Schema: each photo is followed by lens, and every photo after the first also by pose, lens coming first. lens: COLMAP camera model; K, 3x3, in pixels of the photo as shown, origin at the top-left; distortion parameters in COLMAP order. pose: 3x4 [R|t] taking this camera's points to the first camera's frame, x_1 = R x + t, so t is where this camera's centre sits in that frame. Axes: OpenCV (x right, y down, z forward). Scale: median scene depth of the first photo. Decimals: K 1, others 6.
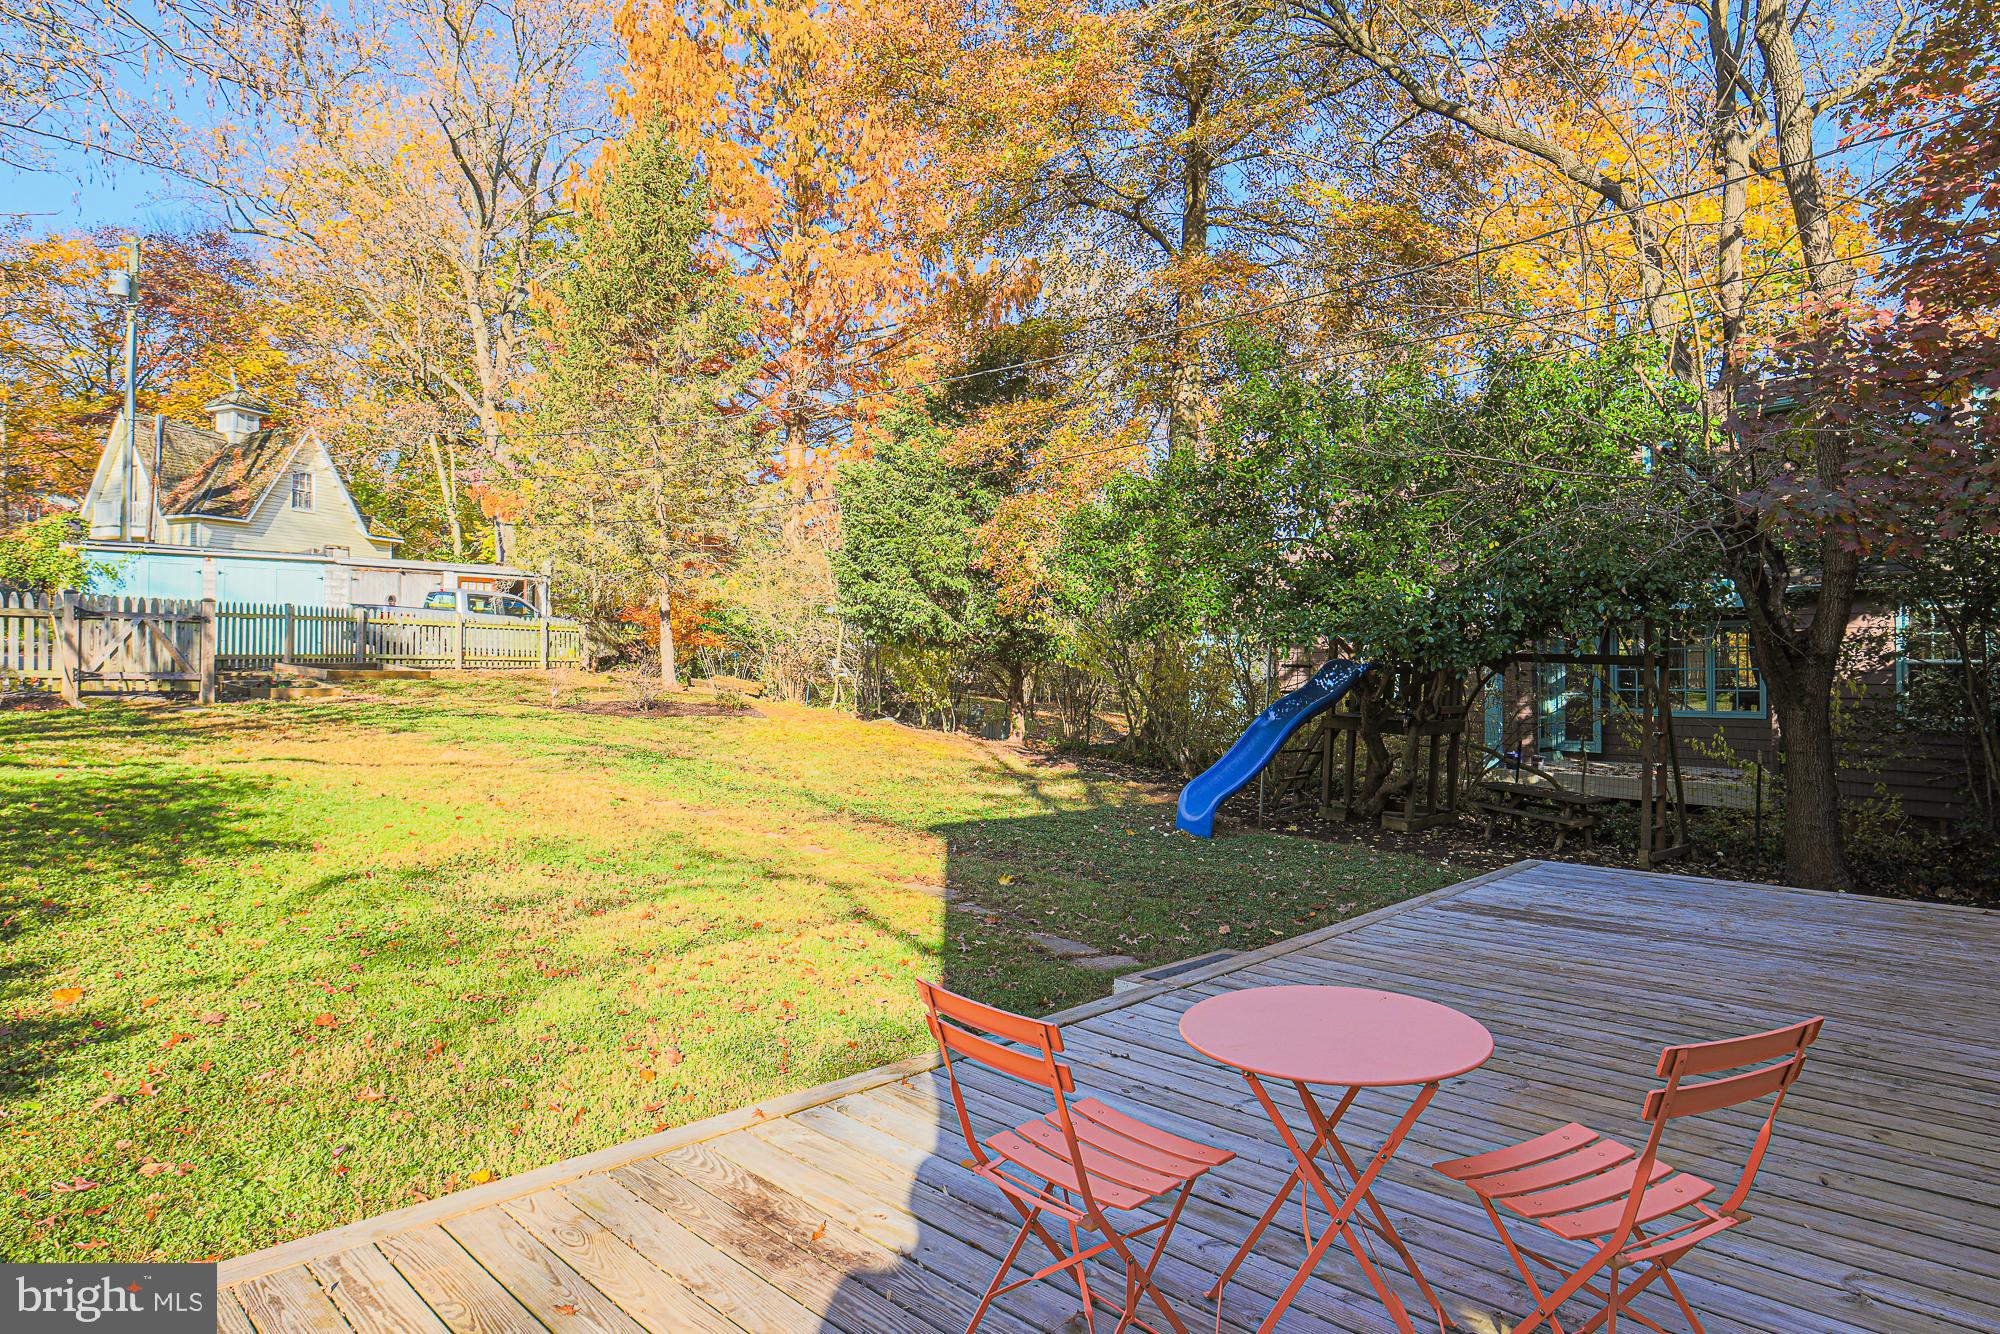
lens RADIAL K [[1131.3, 0, 1020.1], [0, 1131.3, 664.4], [0, 0, 1]] dist [-0.080053, 0.035951]
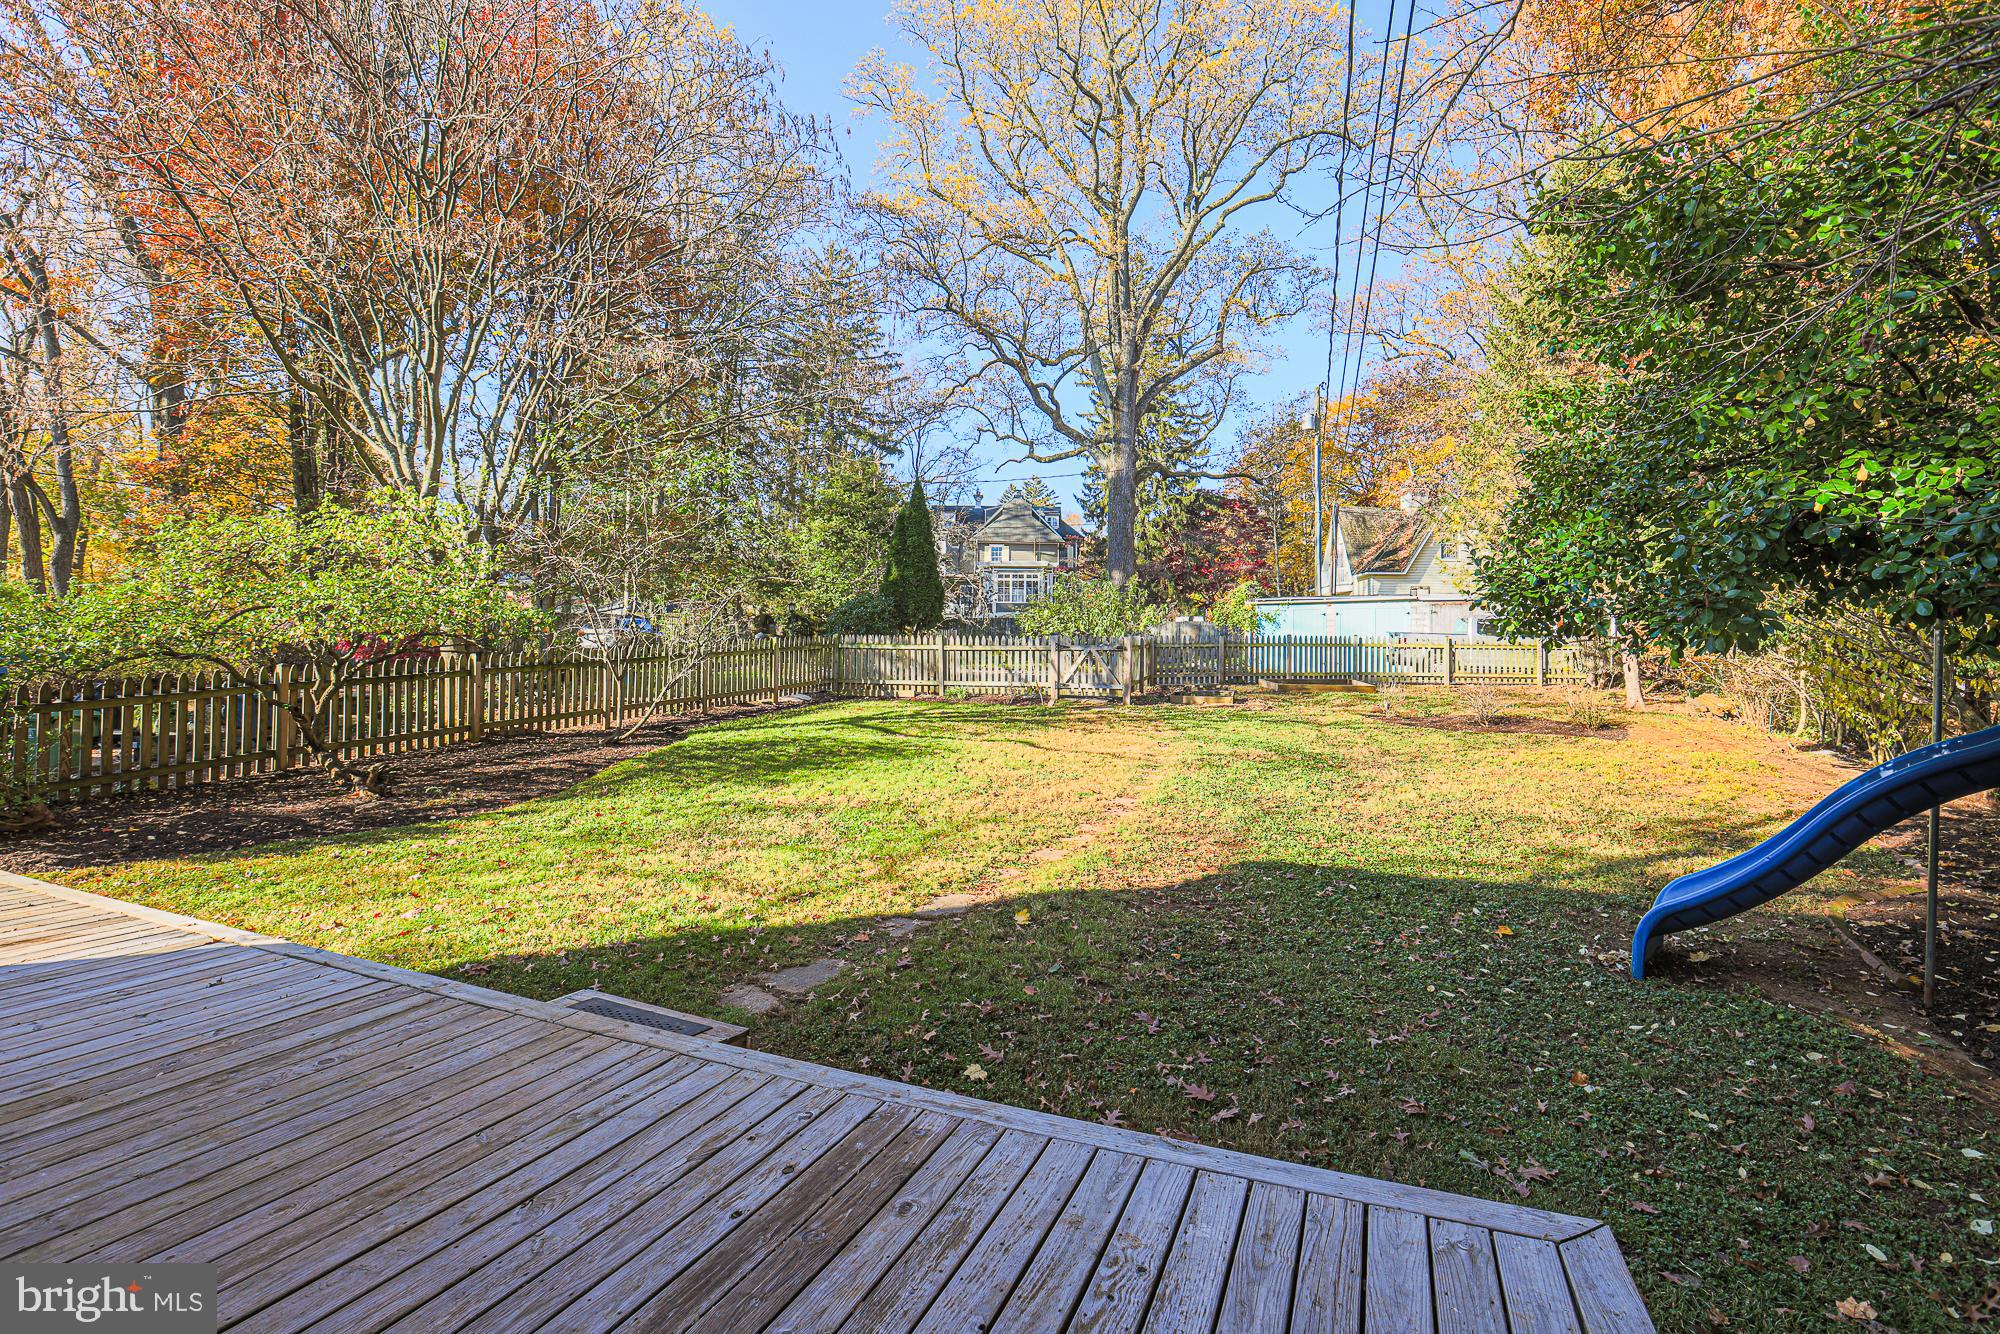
lens RADIAL K [[921.7, 0, 1005.5], [0, 921.7, 649.8], [0, 0, 1]] dist [-0.070959, 0.037796]
pose [[0.357819, -0.029731, -0.933318, 0.294382], [-0.005173, 0.999415, -0.033820, 0.003056], [0.933777, 0.016929, 0.357456, 0.325653]]
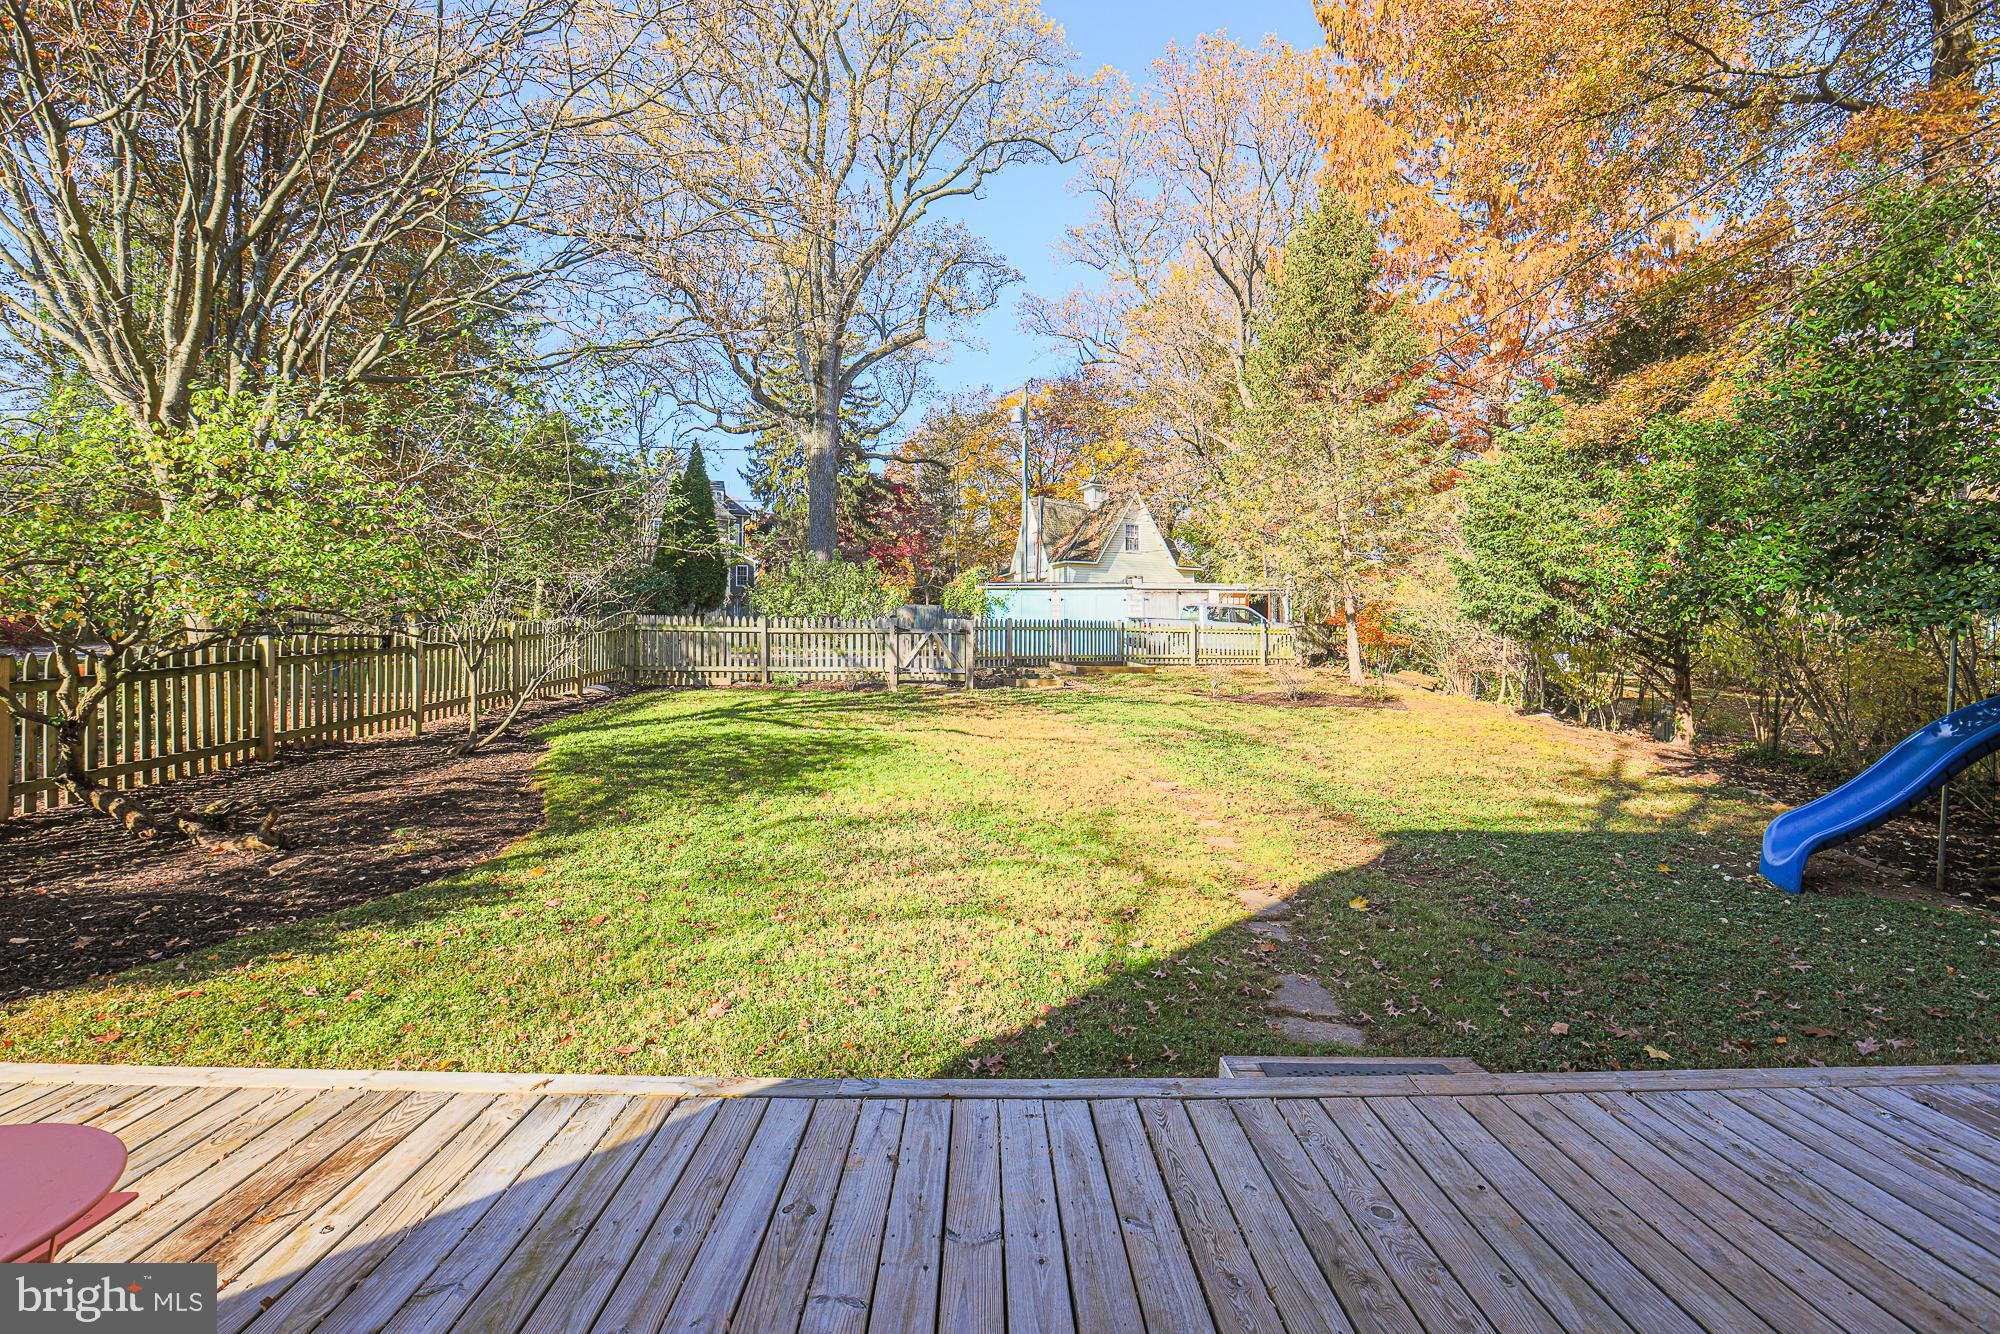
lens RADIAL K [[921.7, 0, 1005.5], [0, 921.7, 649.8], [0, 0, 1]] dist [-0.070959, 0.037796]
pose [[0.703583, -0.014212, -0.710471, 0.133952], [0.005318, 0.999877, -0.014734, 0.001002], [0.710593, 0.006588, 0.703573, 0.137468]]
